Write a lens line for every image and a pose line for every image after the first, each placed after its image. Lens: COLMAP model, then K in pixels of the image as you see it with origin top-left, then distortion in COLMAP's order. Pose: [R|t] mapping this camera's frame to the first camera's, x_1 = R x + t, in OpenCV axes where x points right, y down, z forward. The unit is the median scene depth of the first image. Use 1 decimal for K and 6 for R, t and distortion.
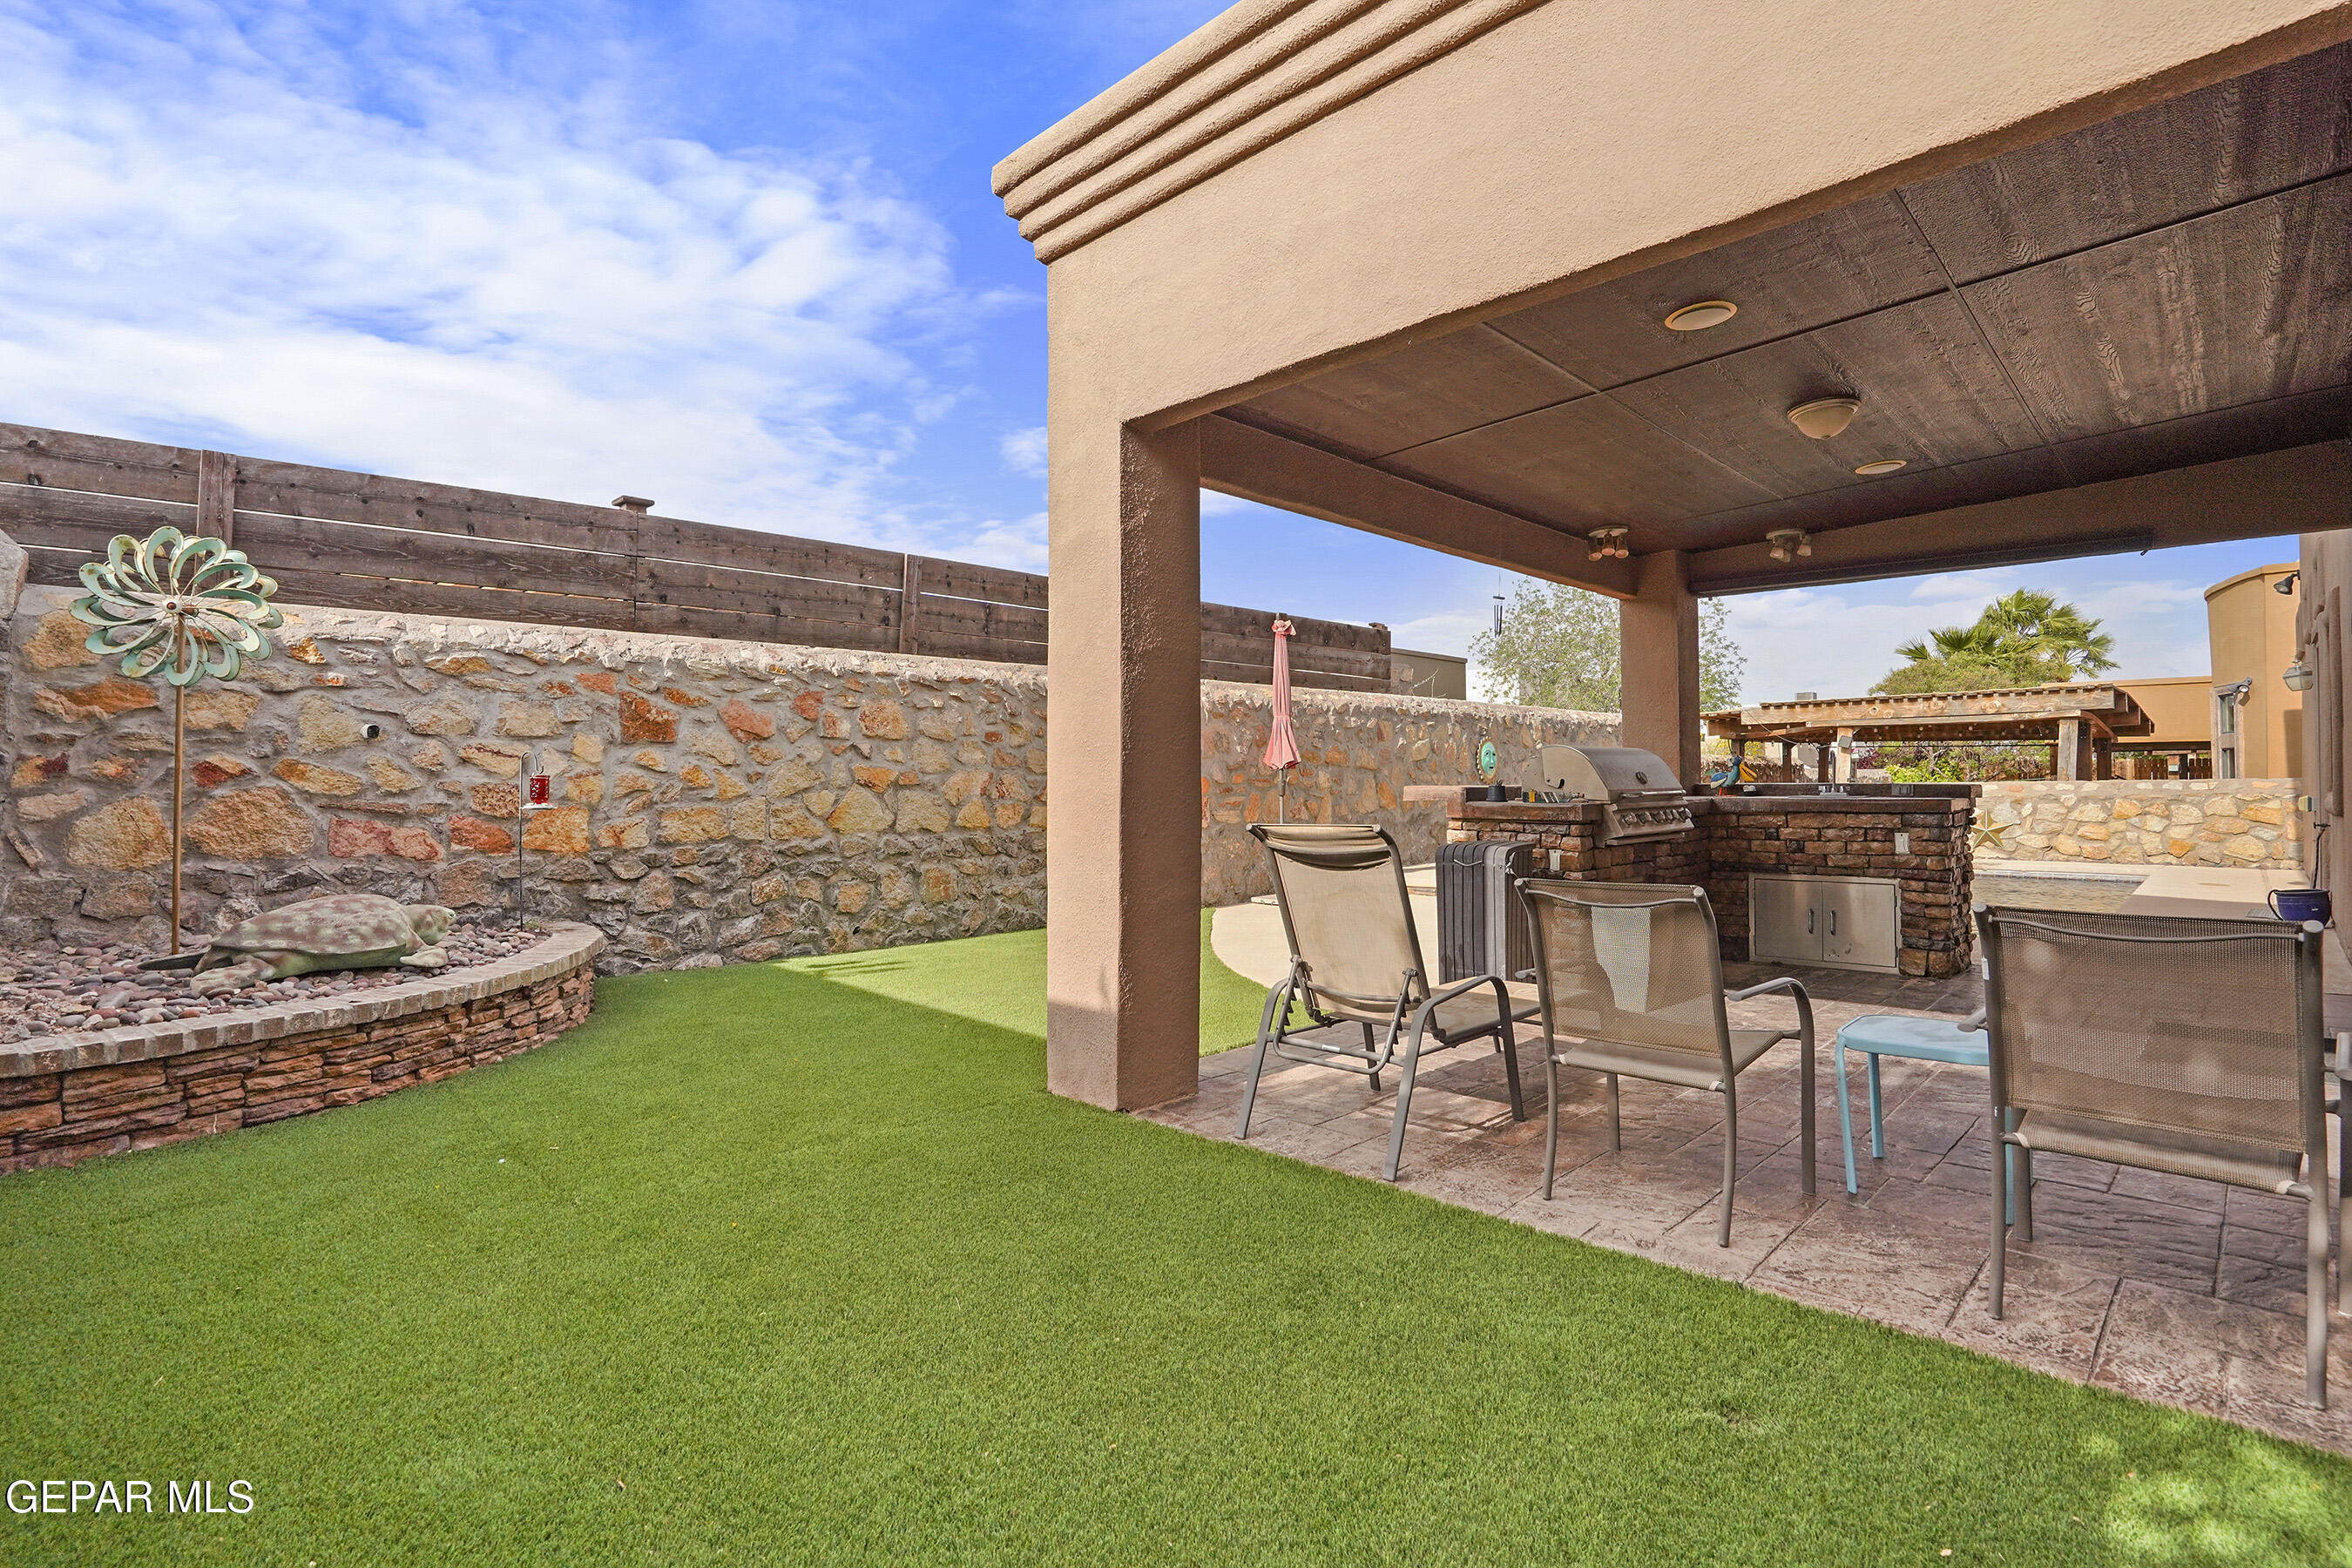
lens RADIAL K [[1107.6, 0, 1162.8], [0, 1107.6, 750.5], [0, 0, 1]] dist [-0.045641, 0.012420]
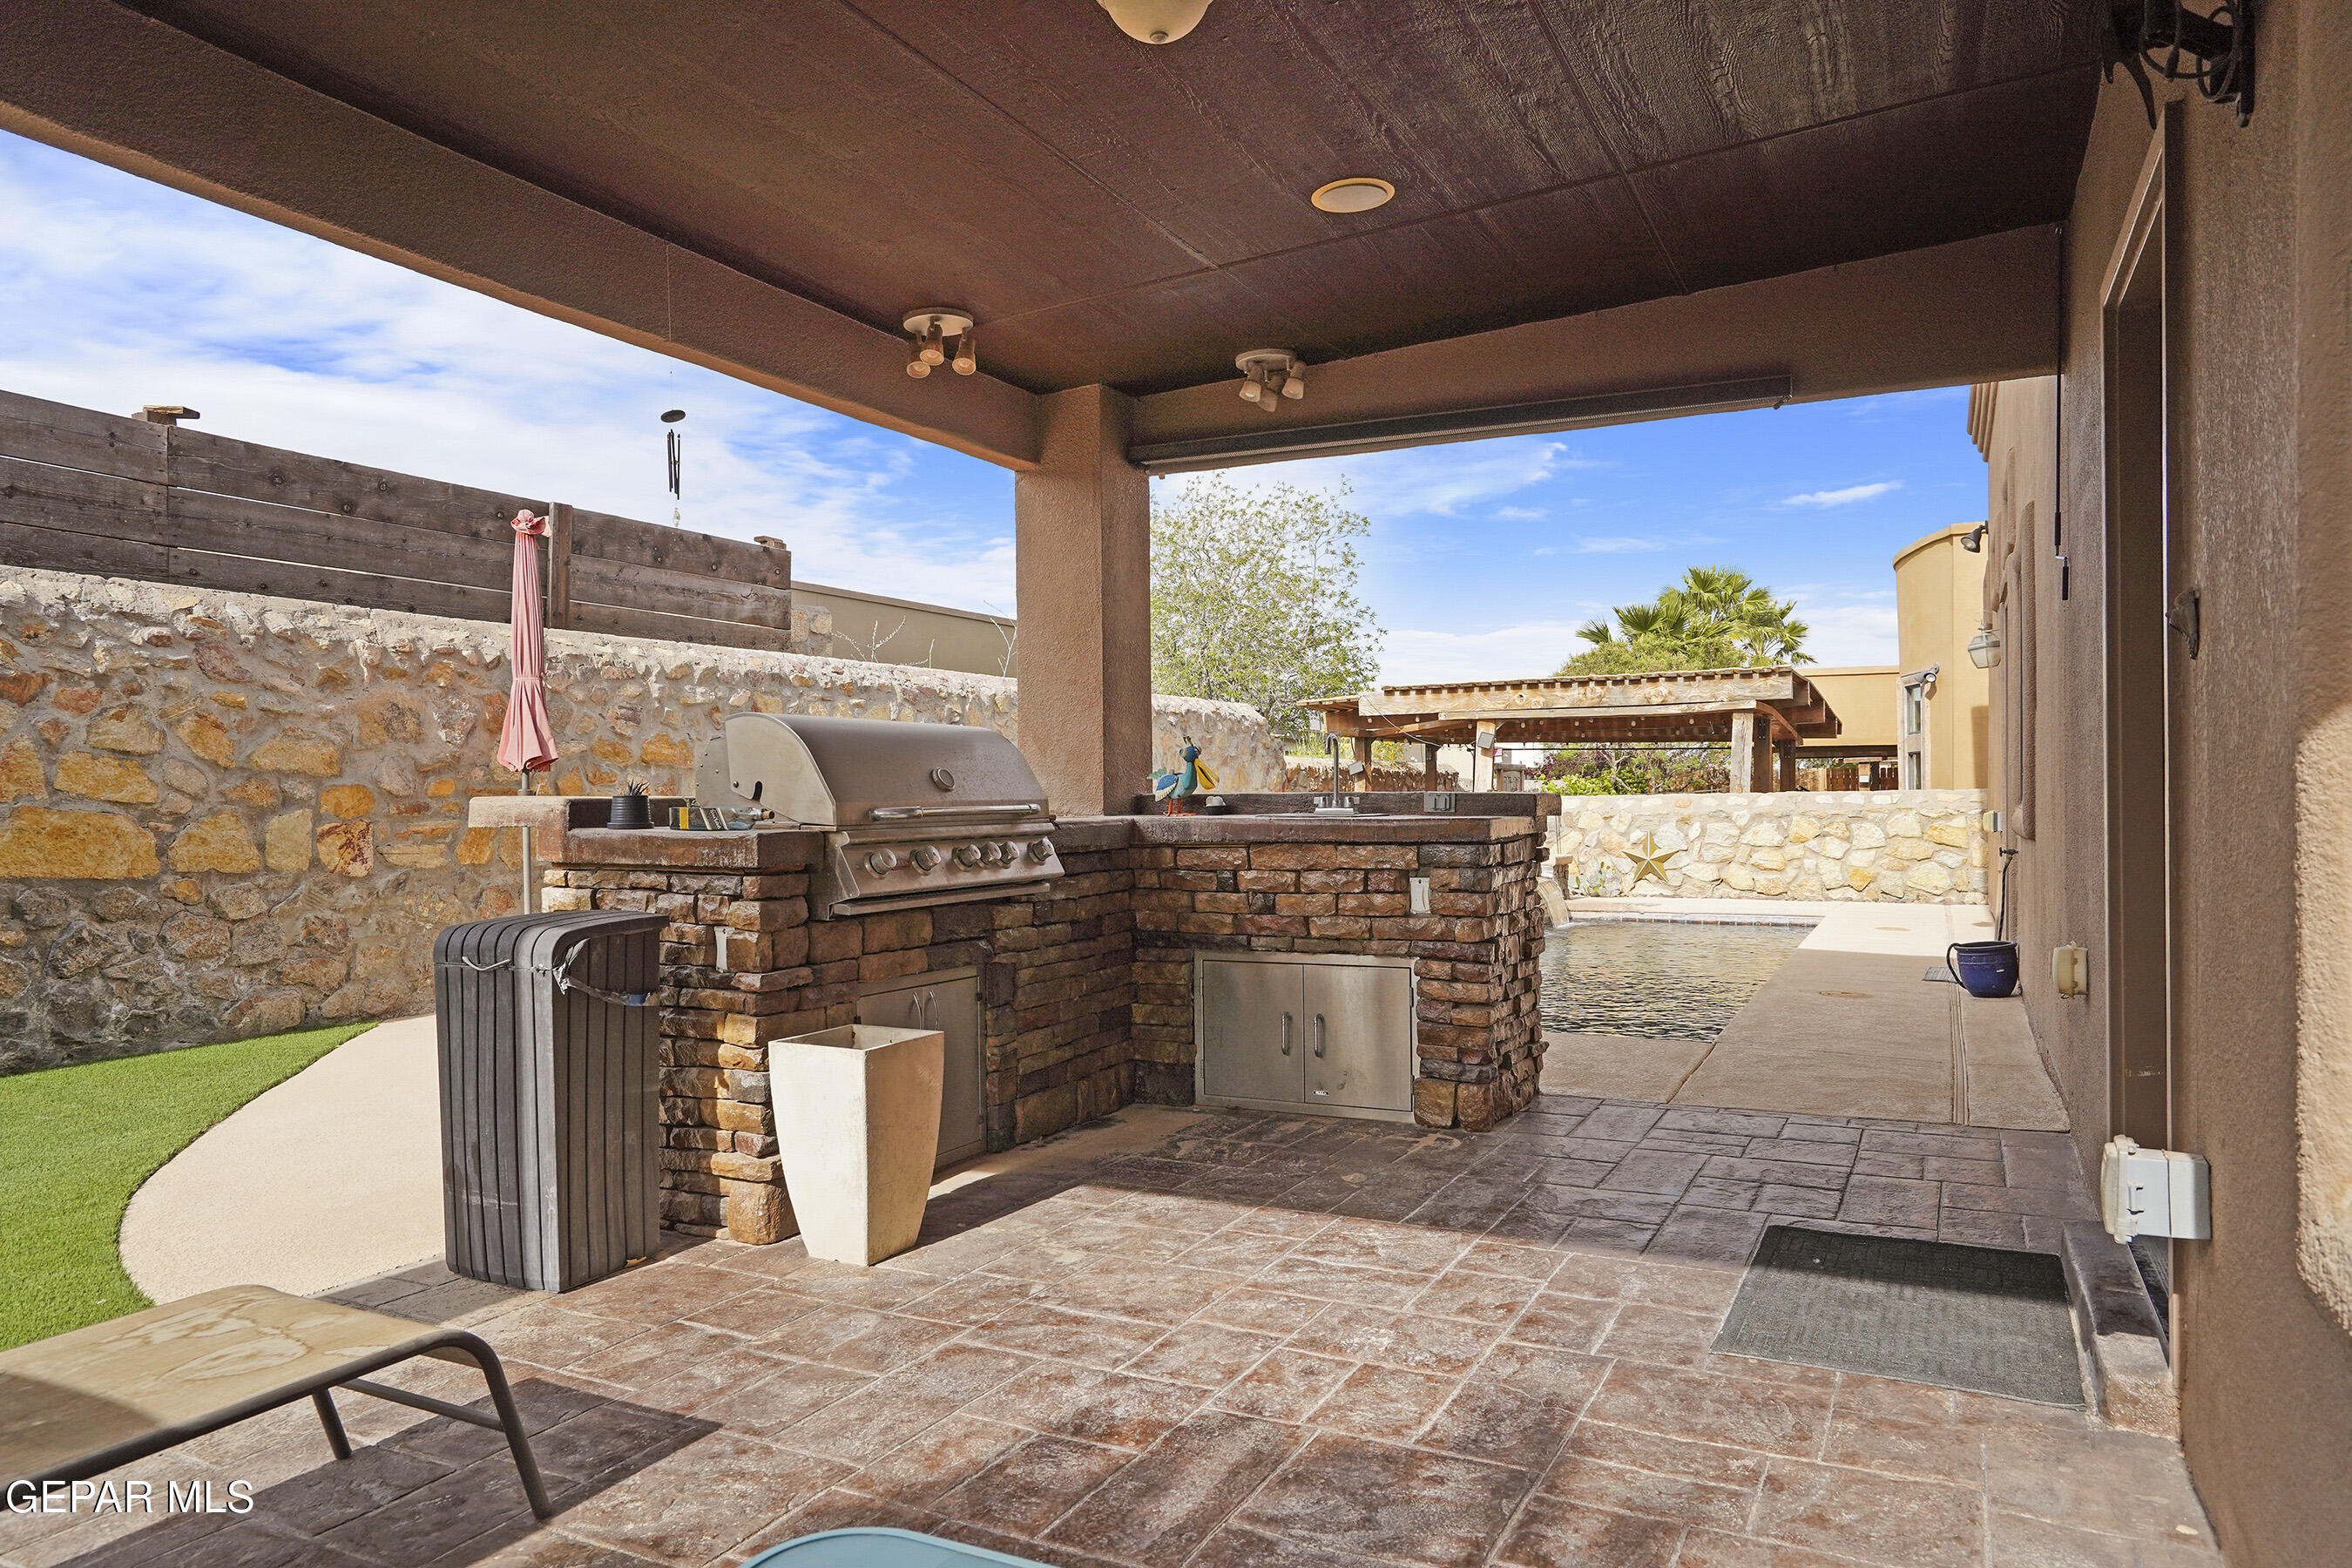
lens RADIAL K [[1472.5, 0, 1166.1], [0, 1472.5, 776.5], [0, 0, 1]] dist [-0.050395, 0.001443]
pose [[0.954682, 0.001517, 0.297624, 0.172176], [-0.005409, 0.999910, 0.012252, 0.007446], [-0.297578, -0.013307, 0.954605, 0.161703]]
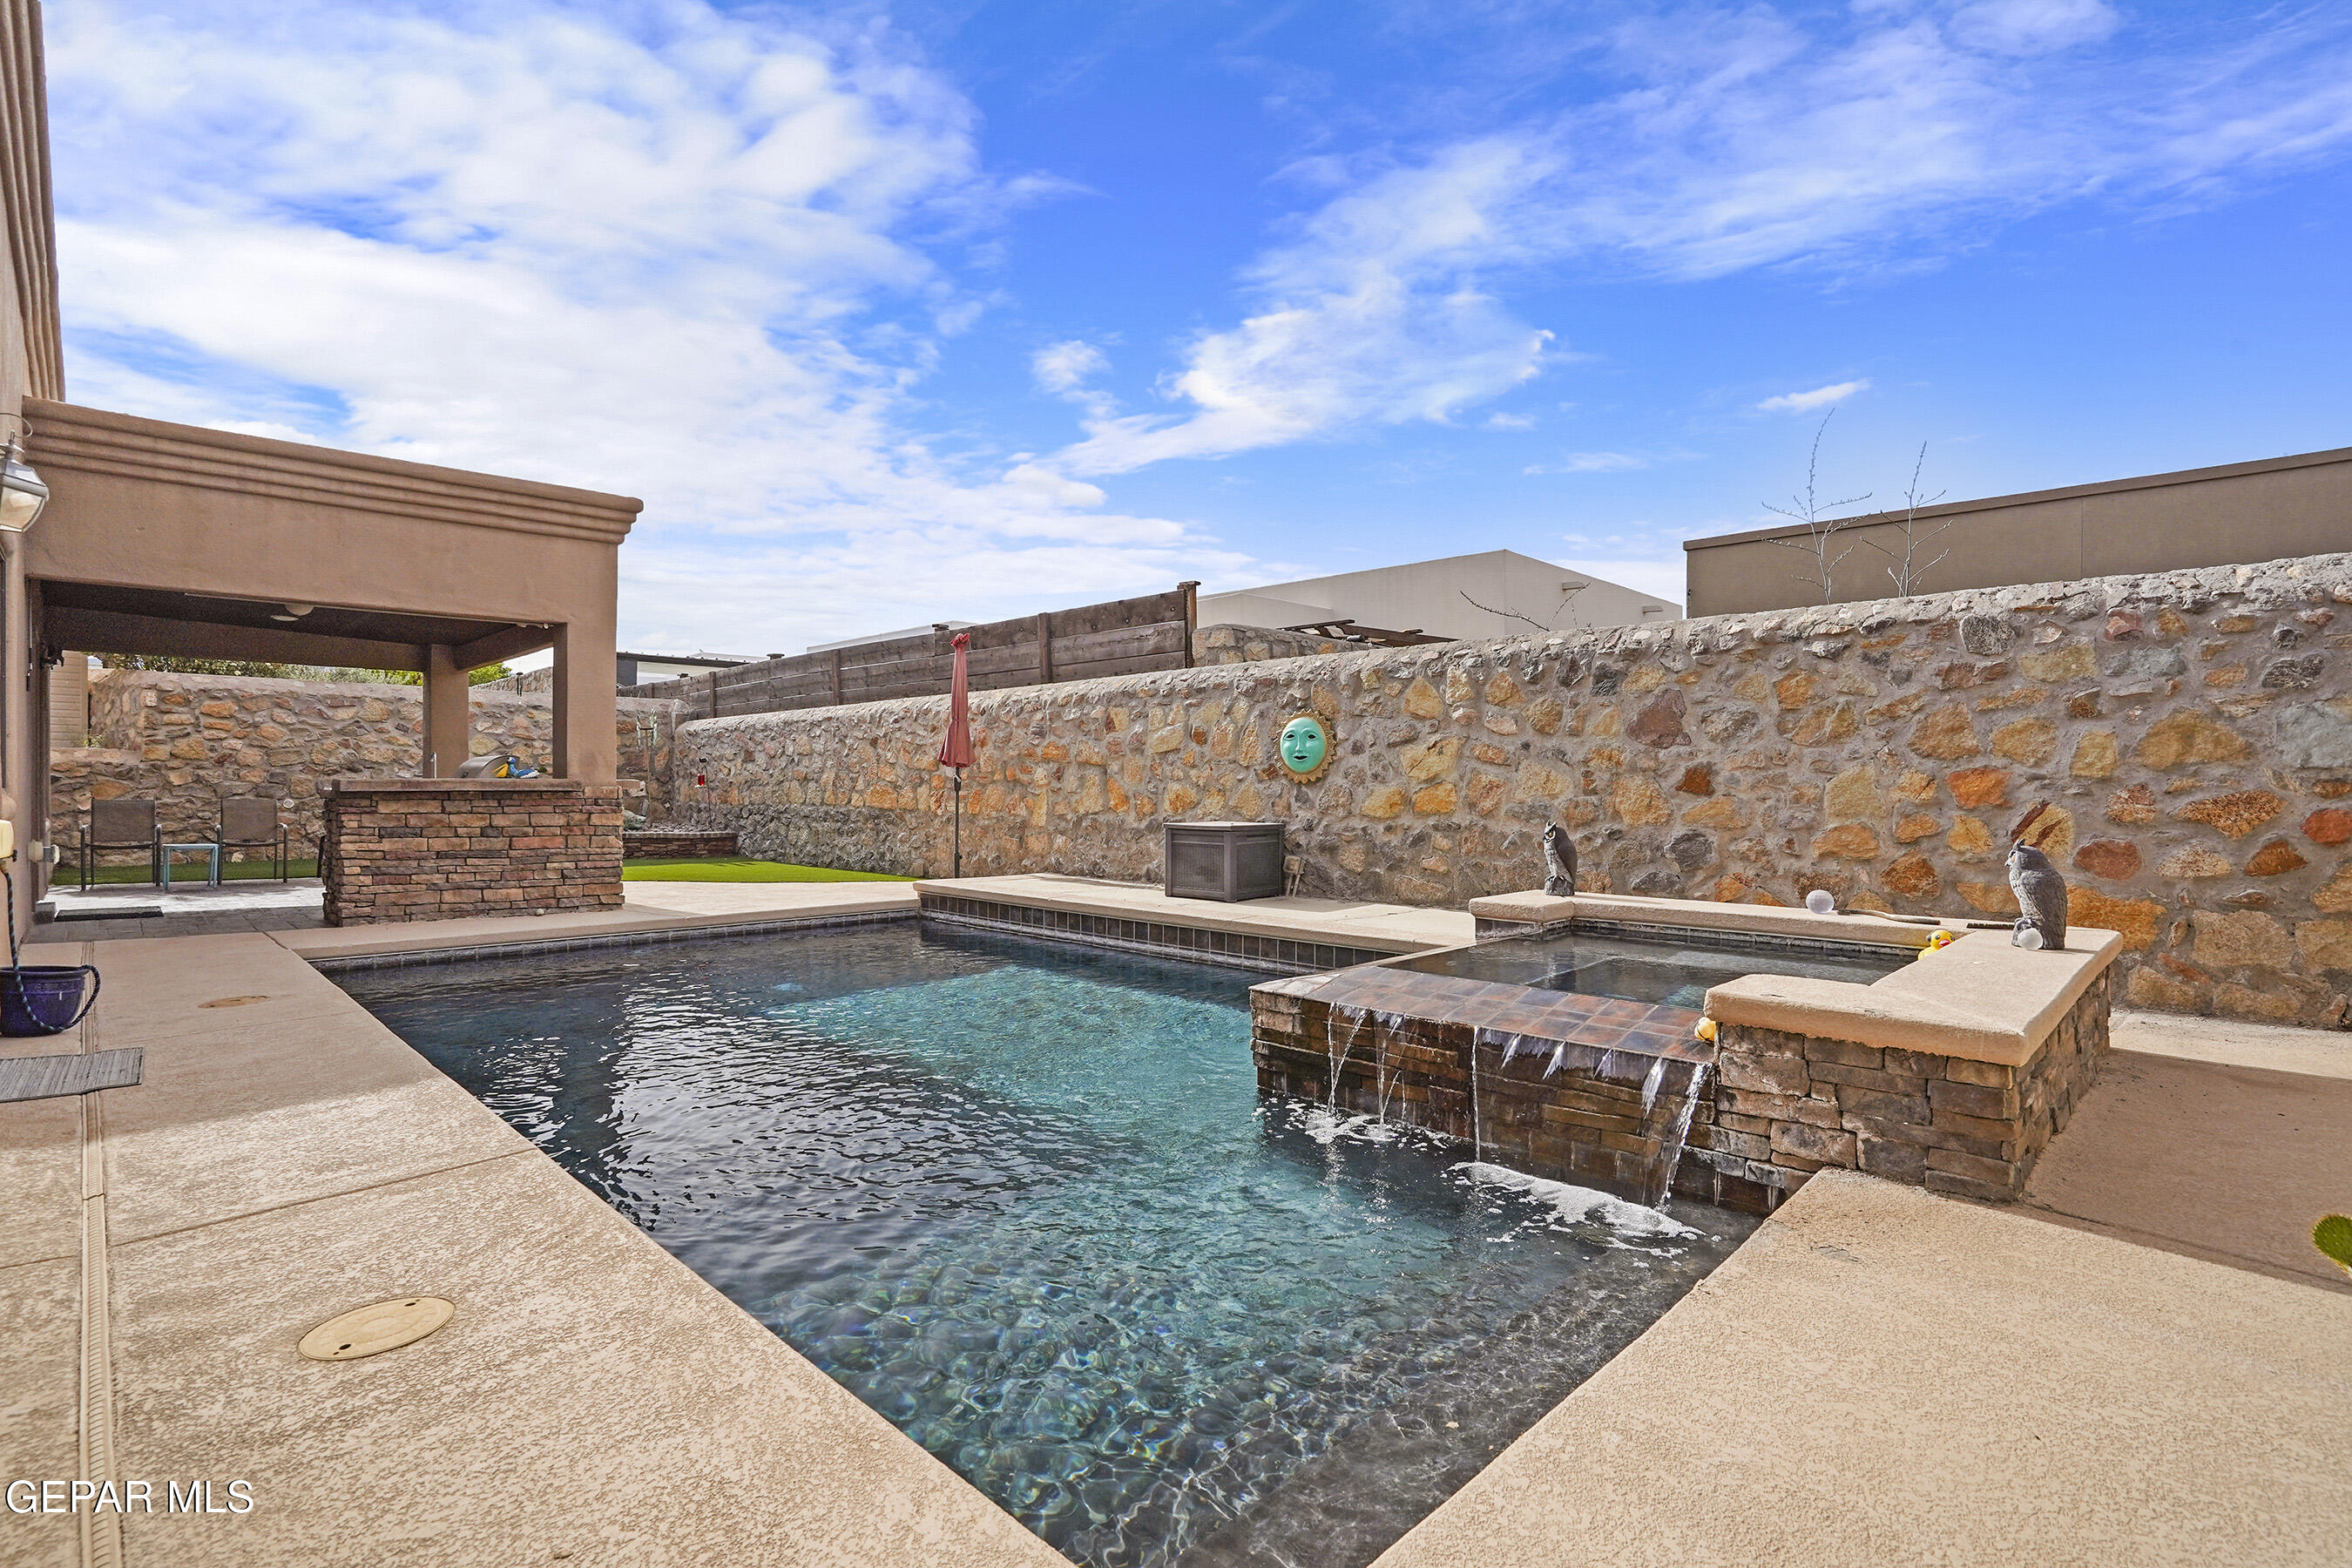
lens RADIAL K [[1107.6, 0, 1162.8], [0, 1107.6, 750.5], [0, 0, 1]] dist [-0.045641, 0.012420]
pose [[0.012035, -0.024678, -0.999623, 1.064201], [0.024978, 0.999391, -0.024372, 0.028479], [0.999616, -0.024675, 0.012645, 1.033531]]
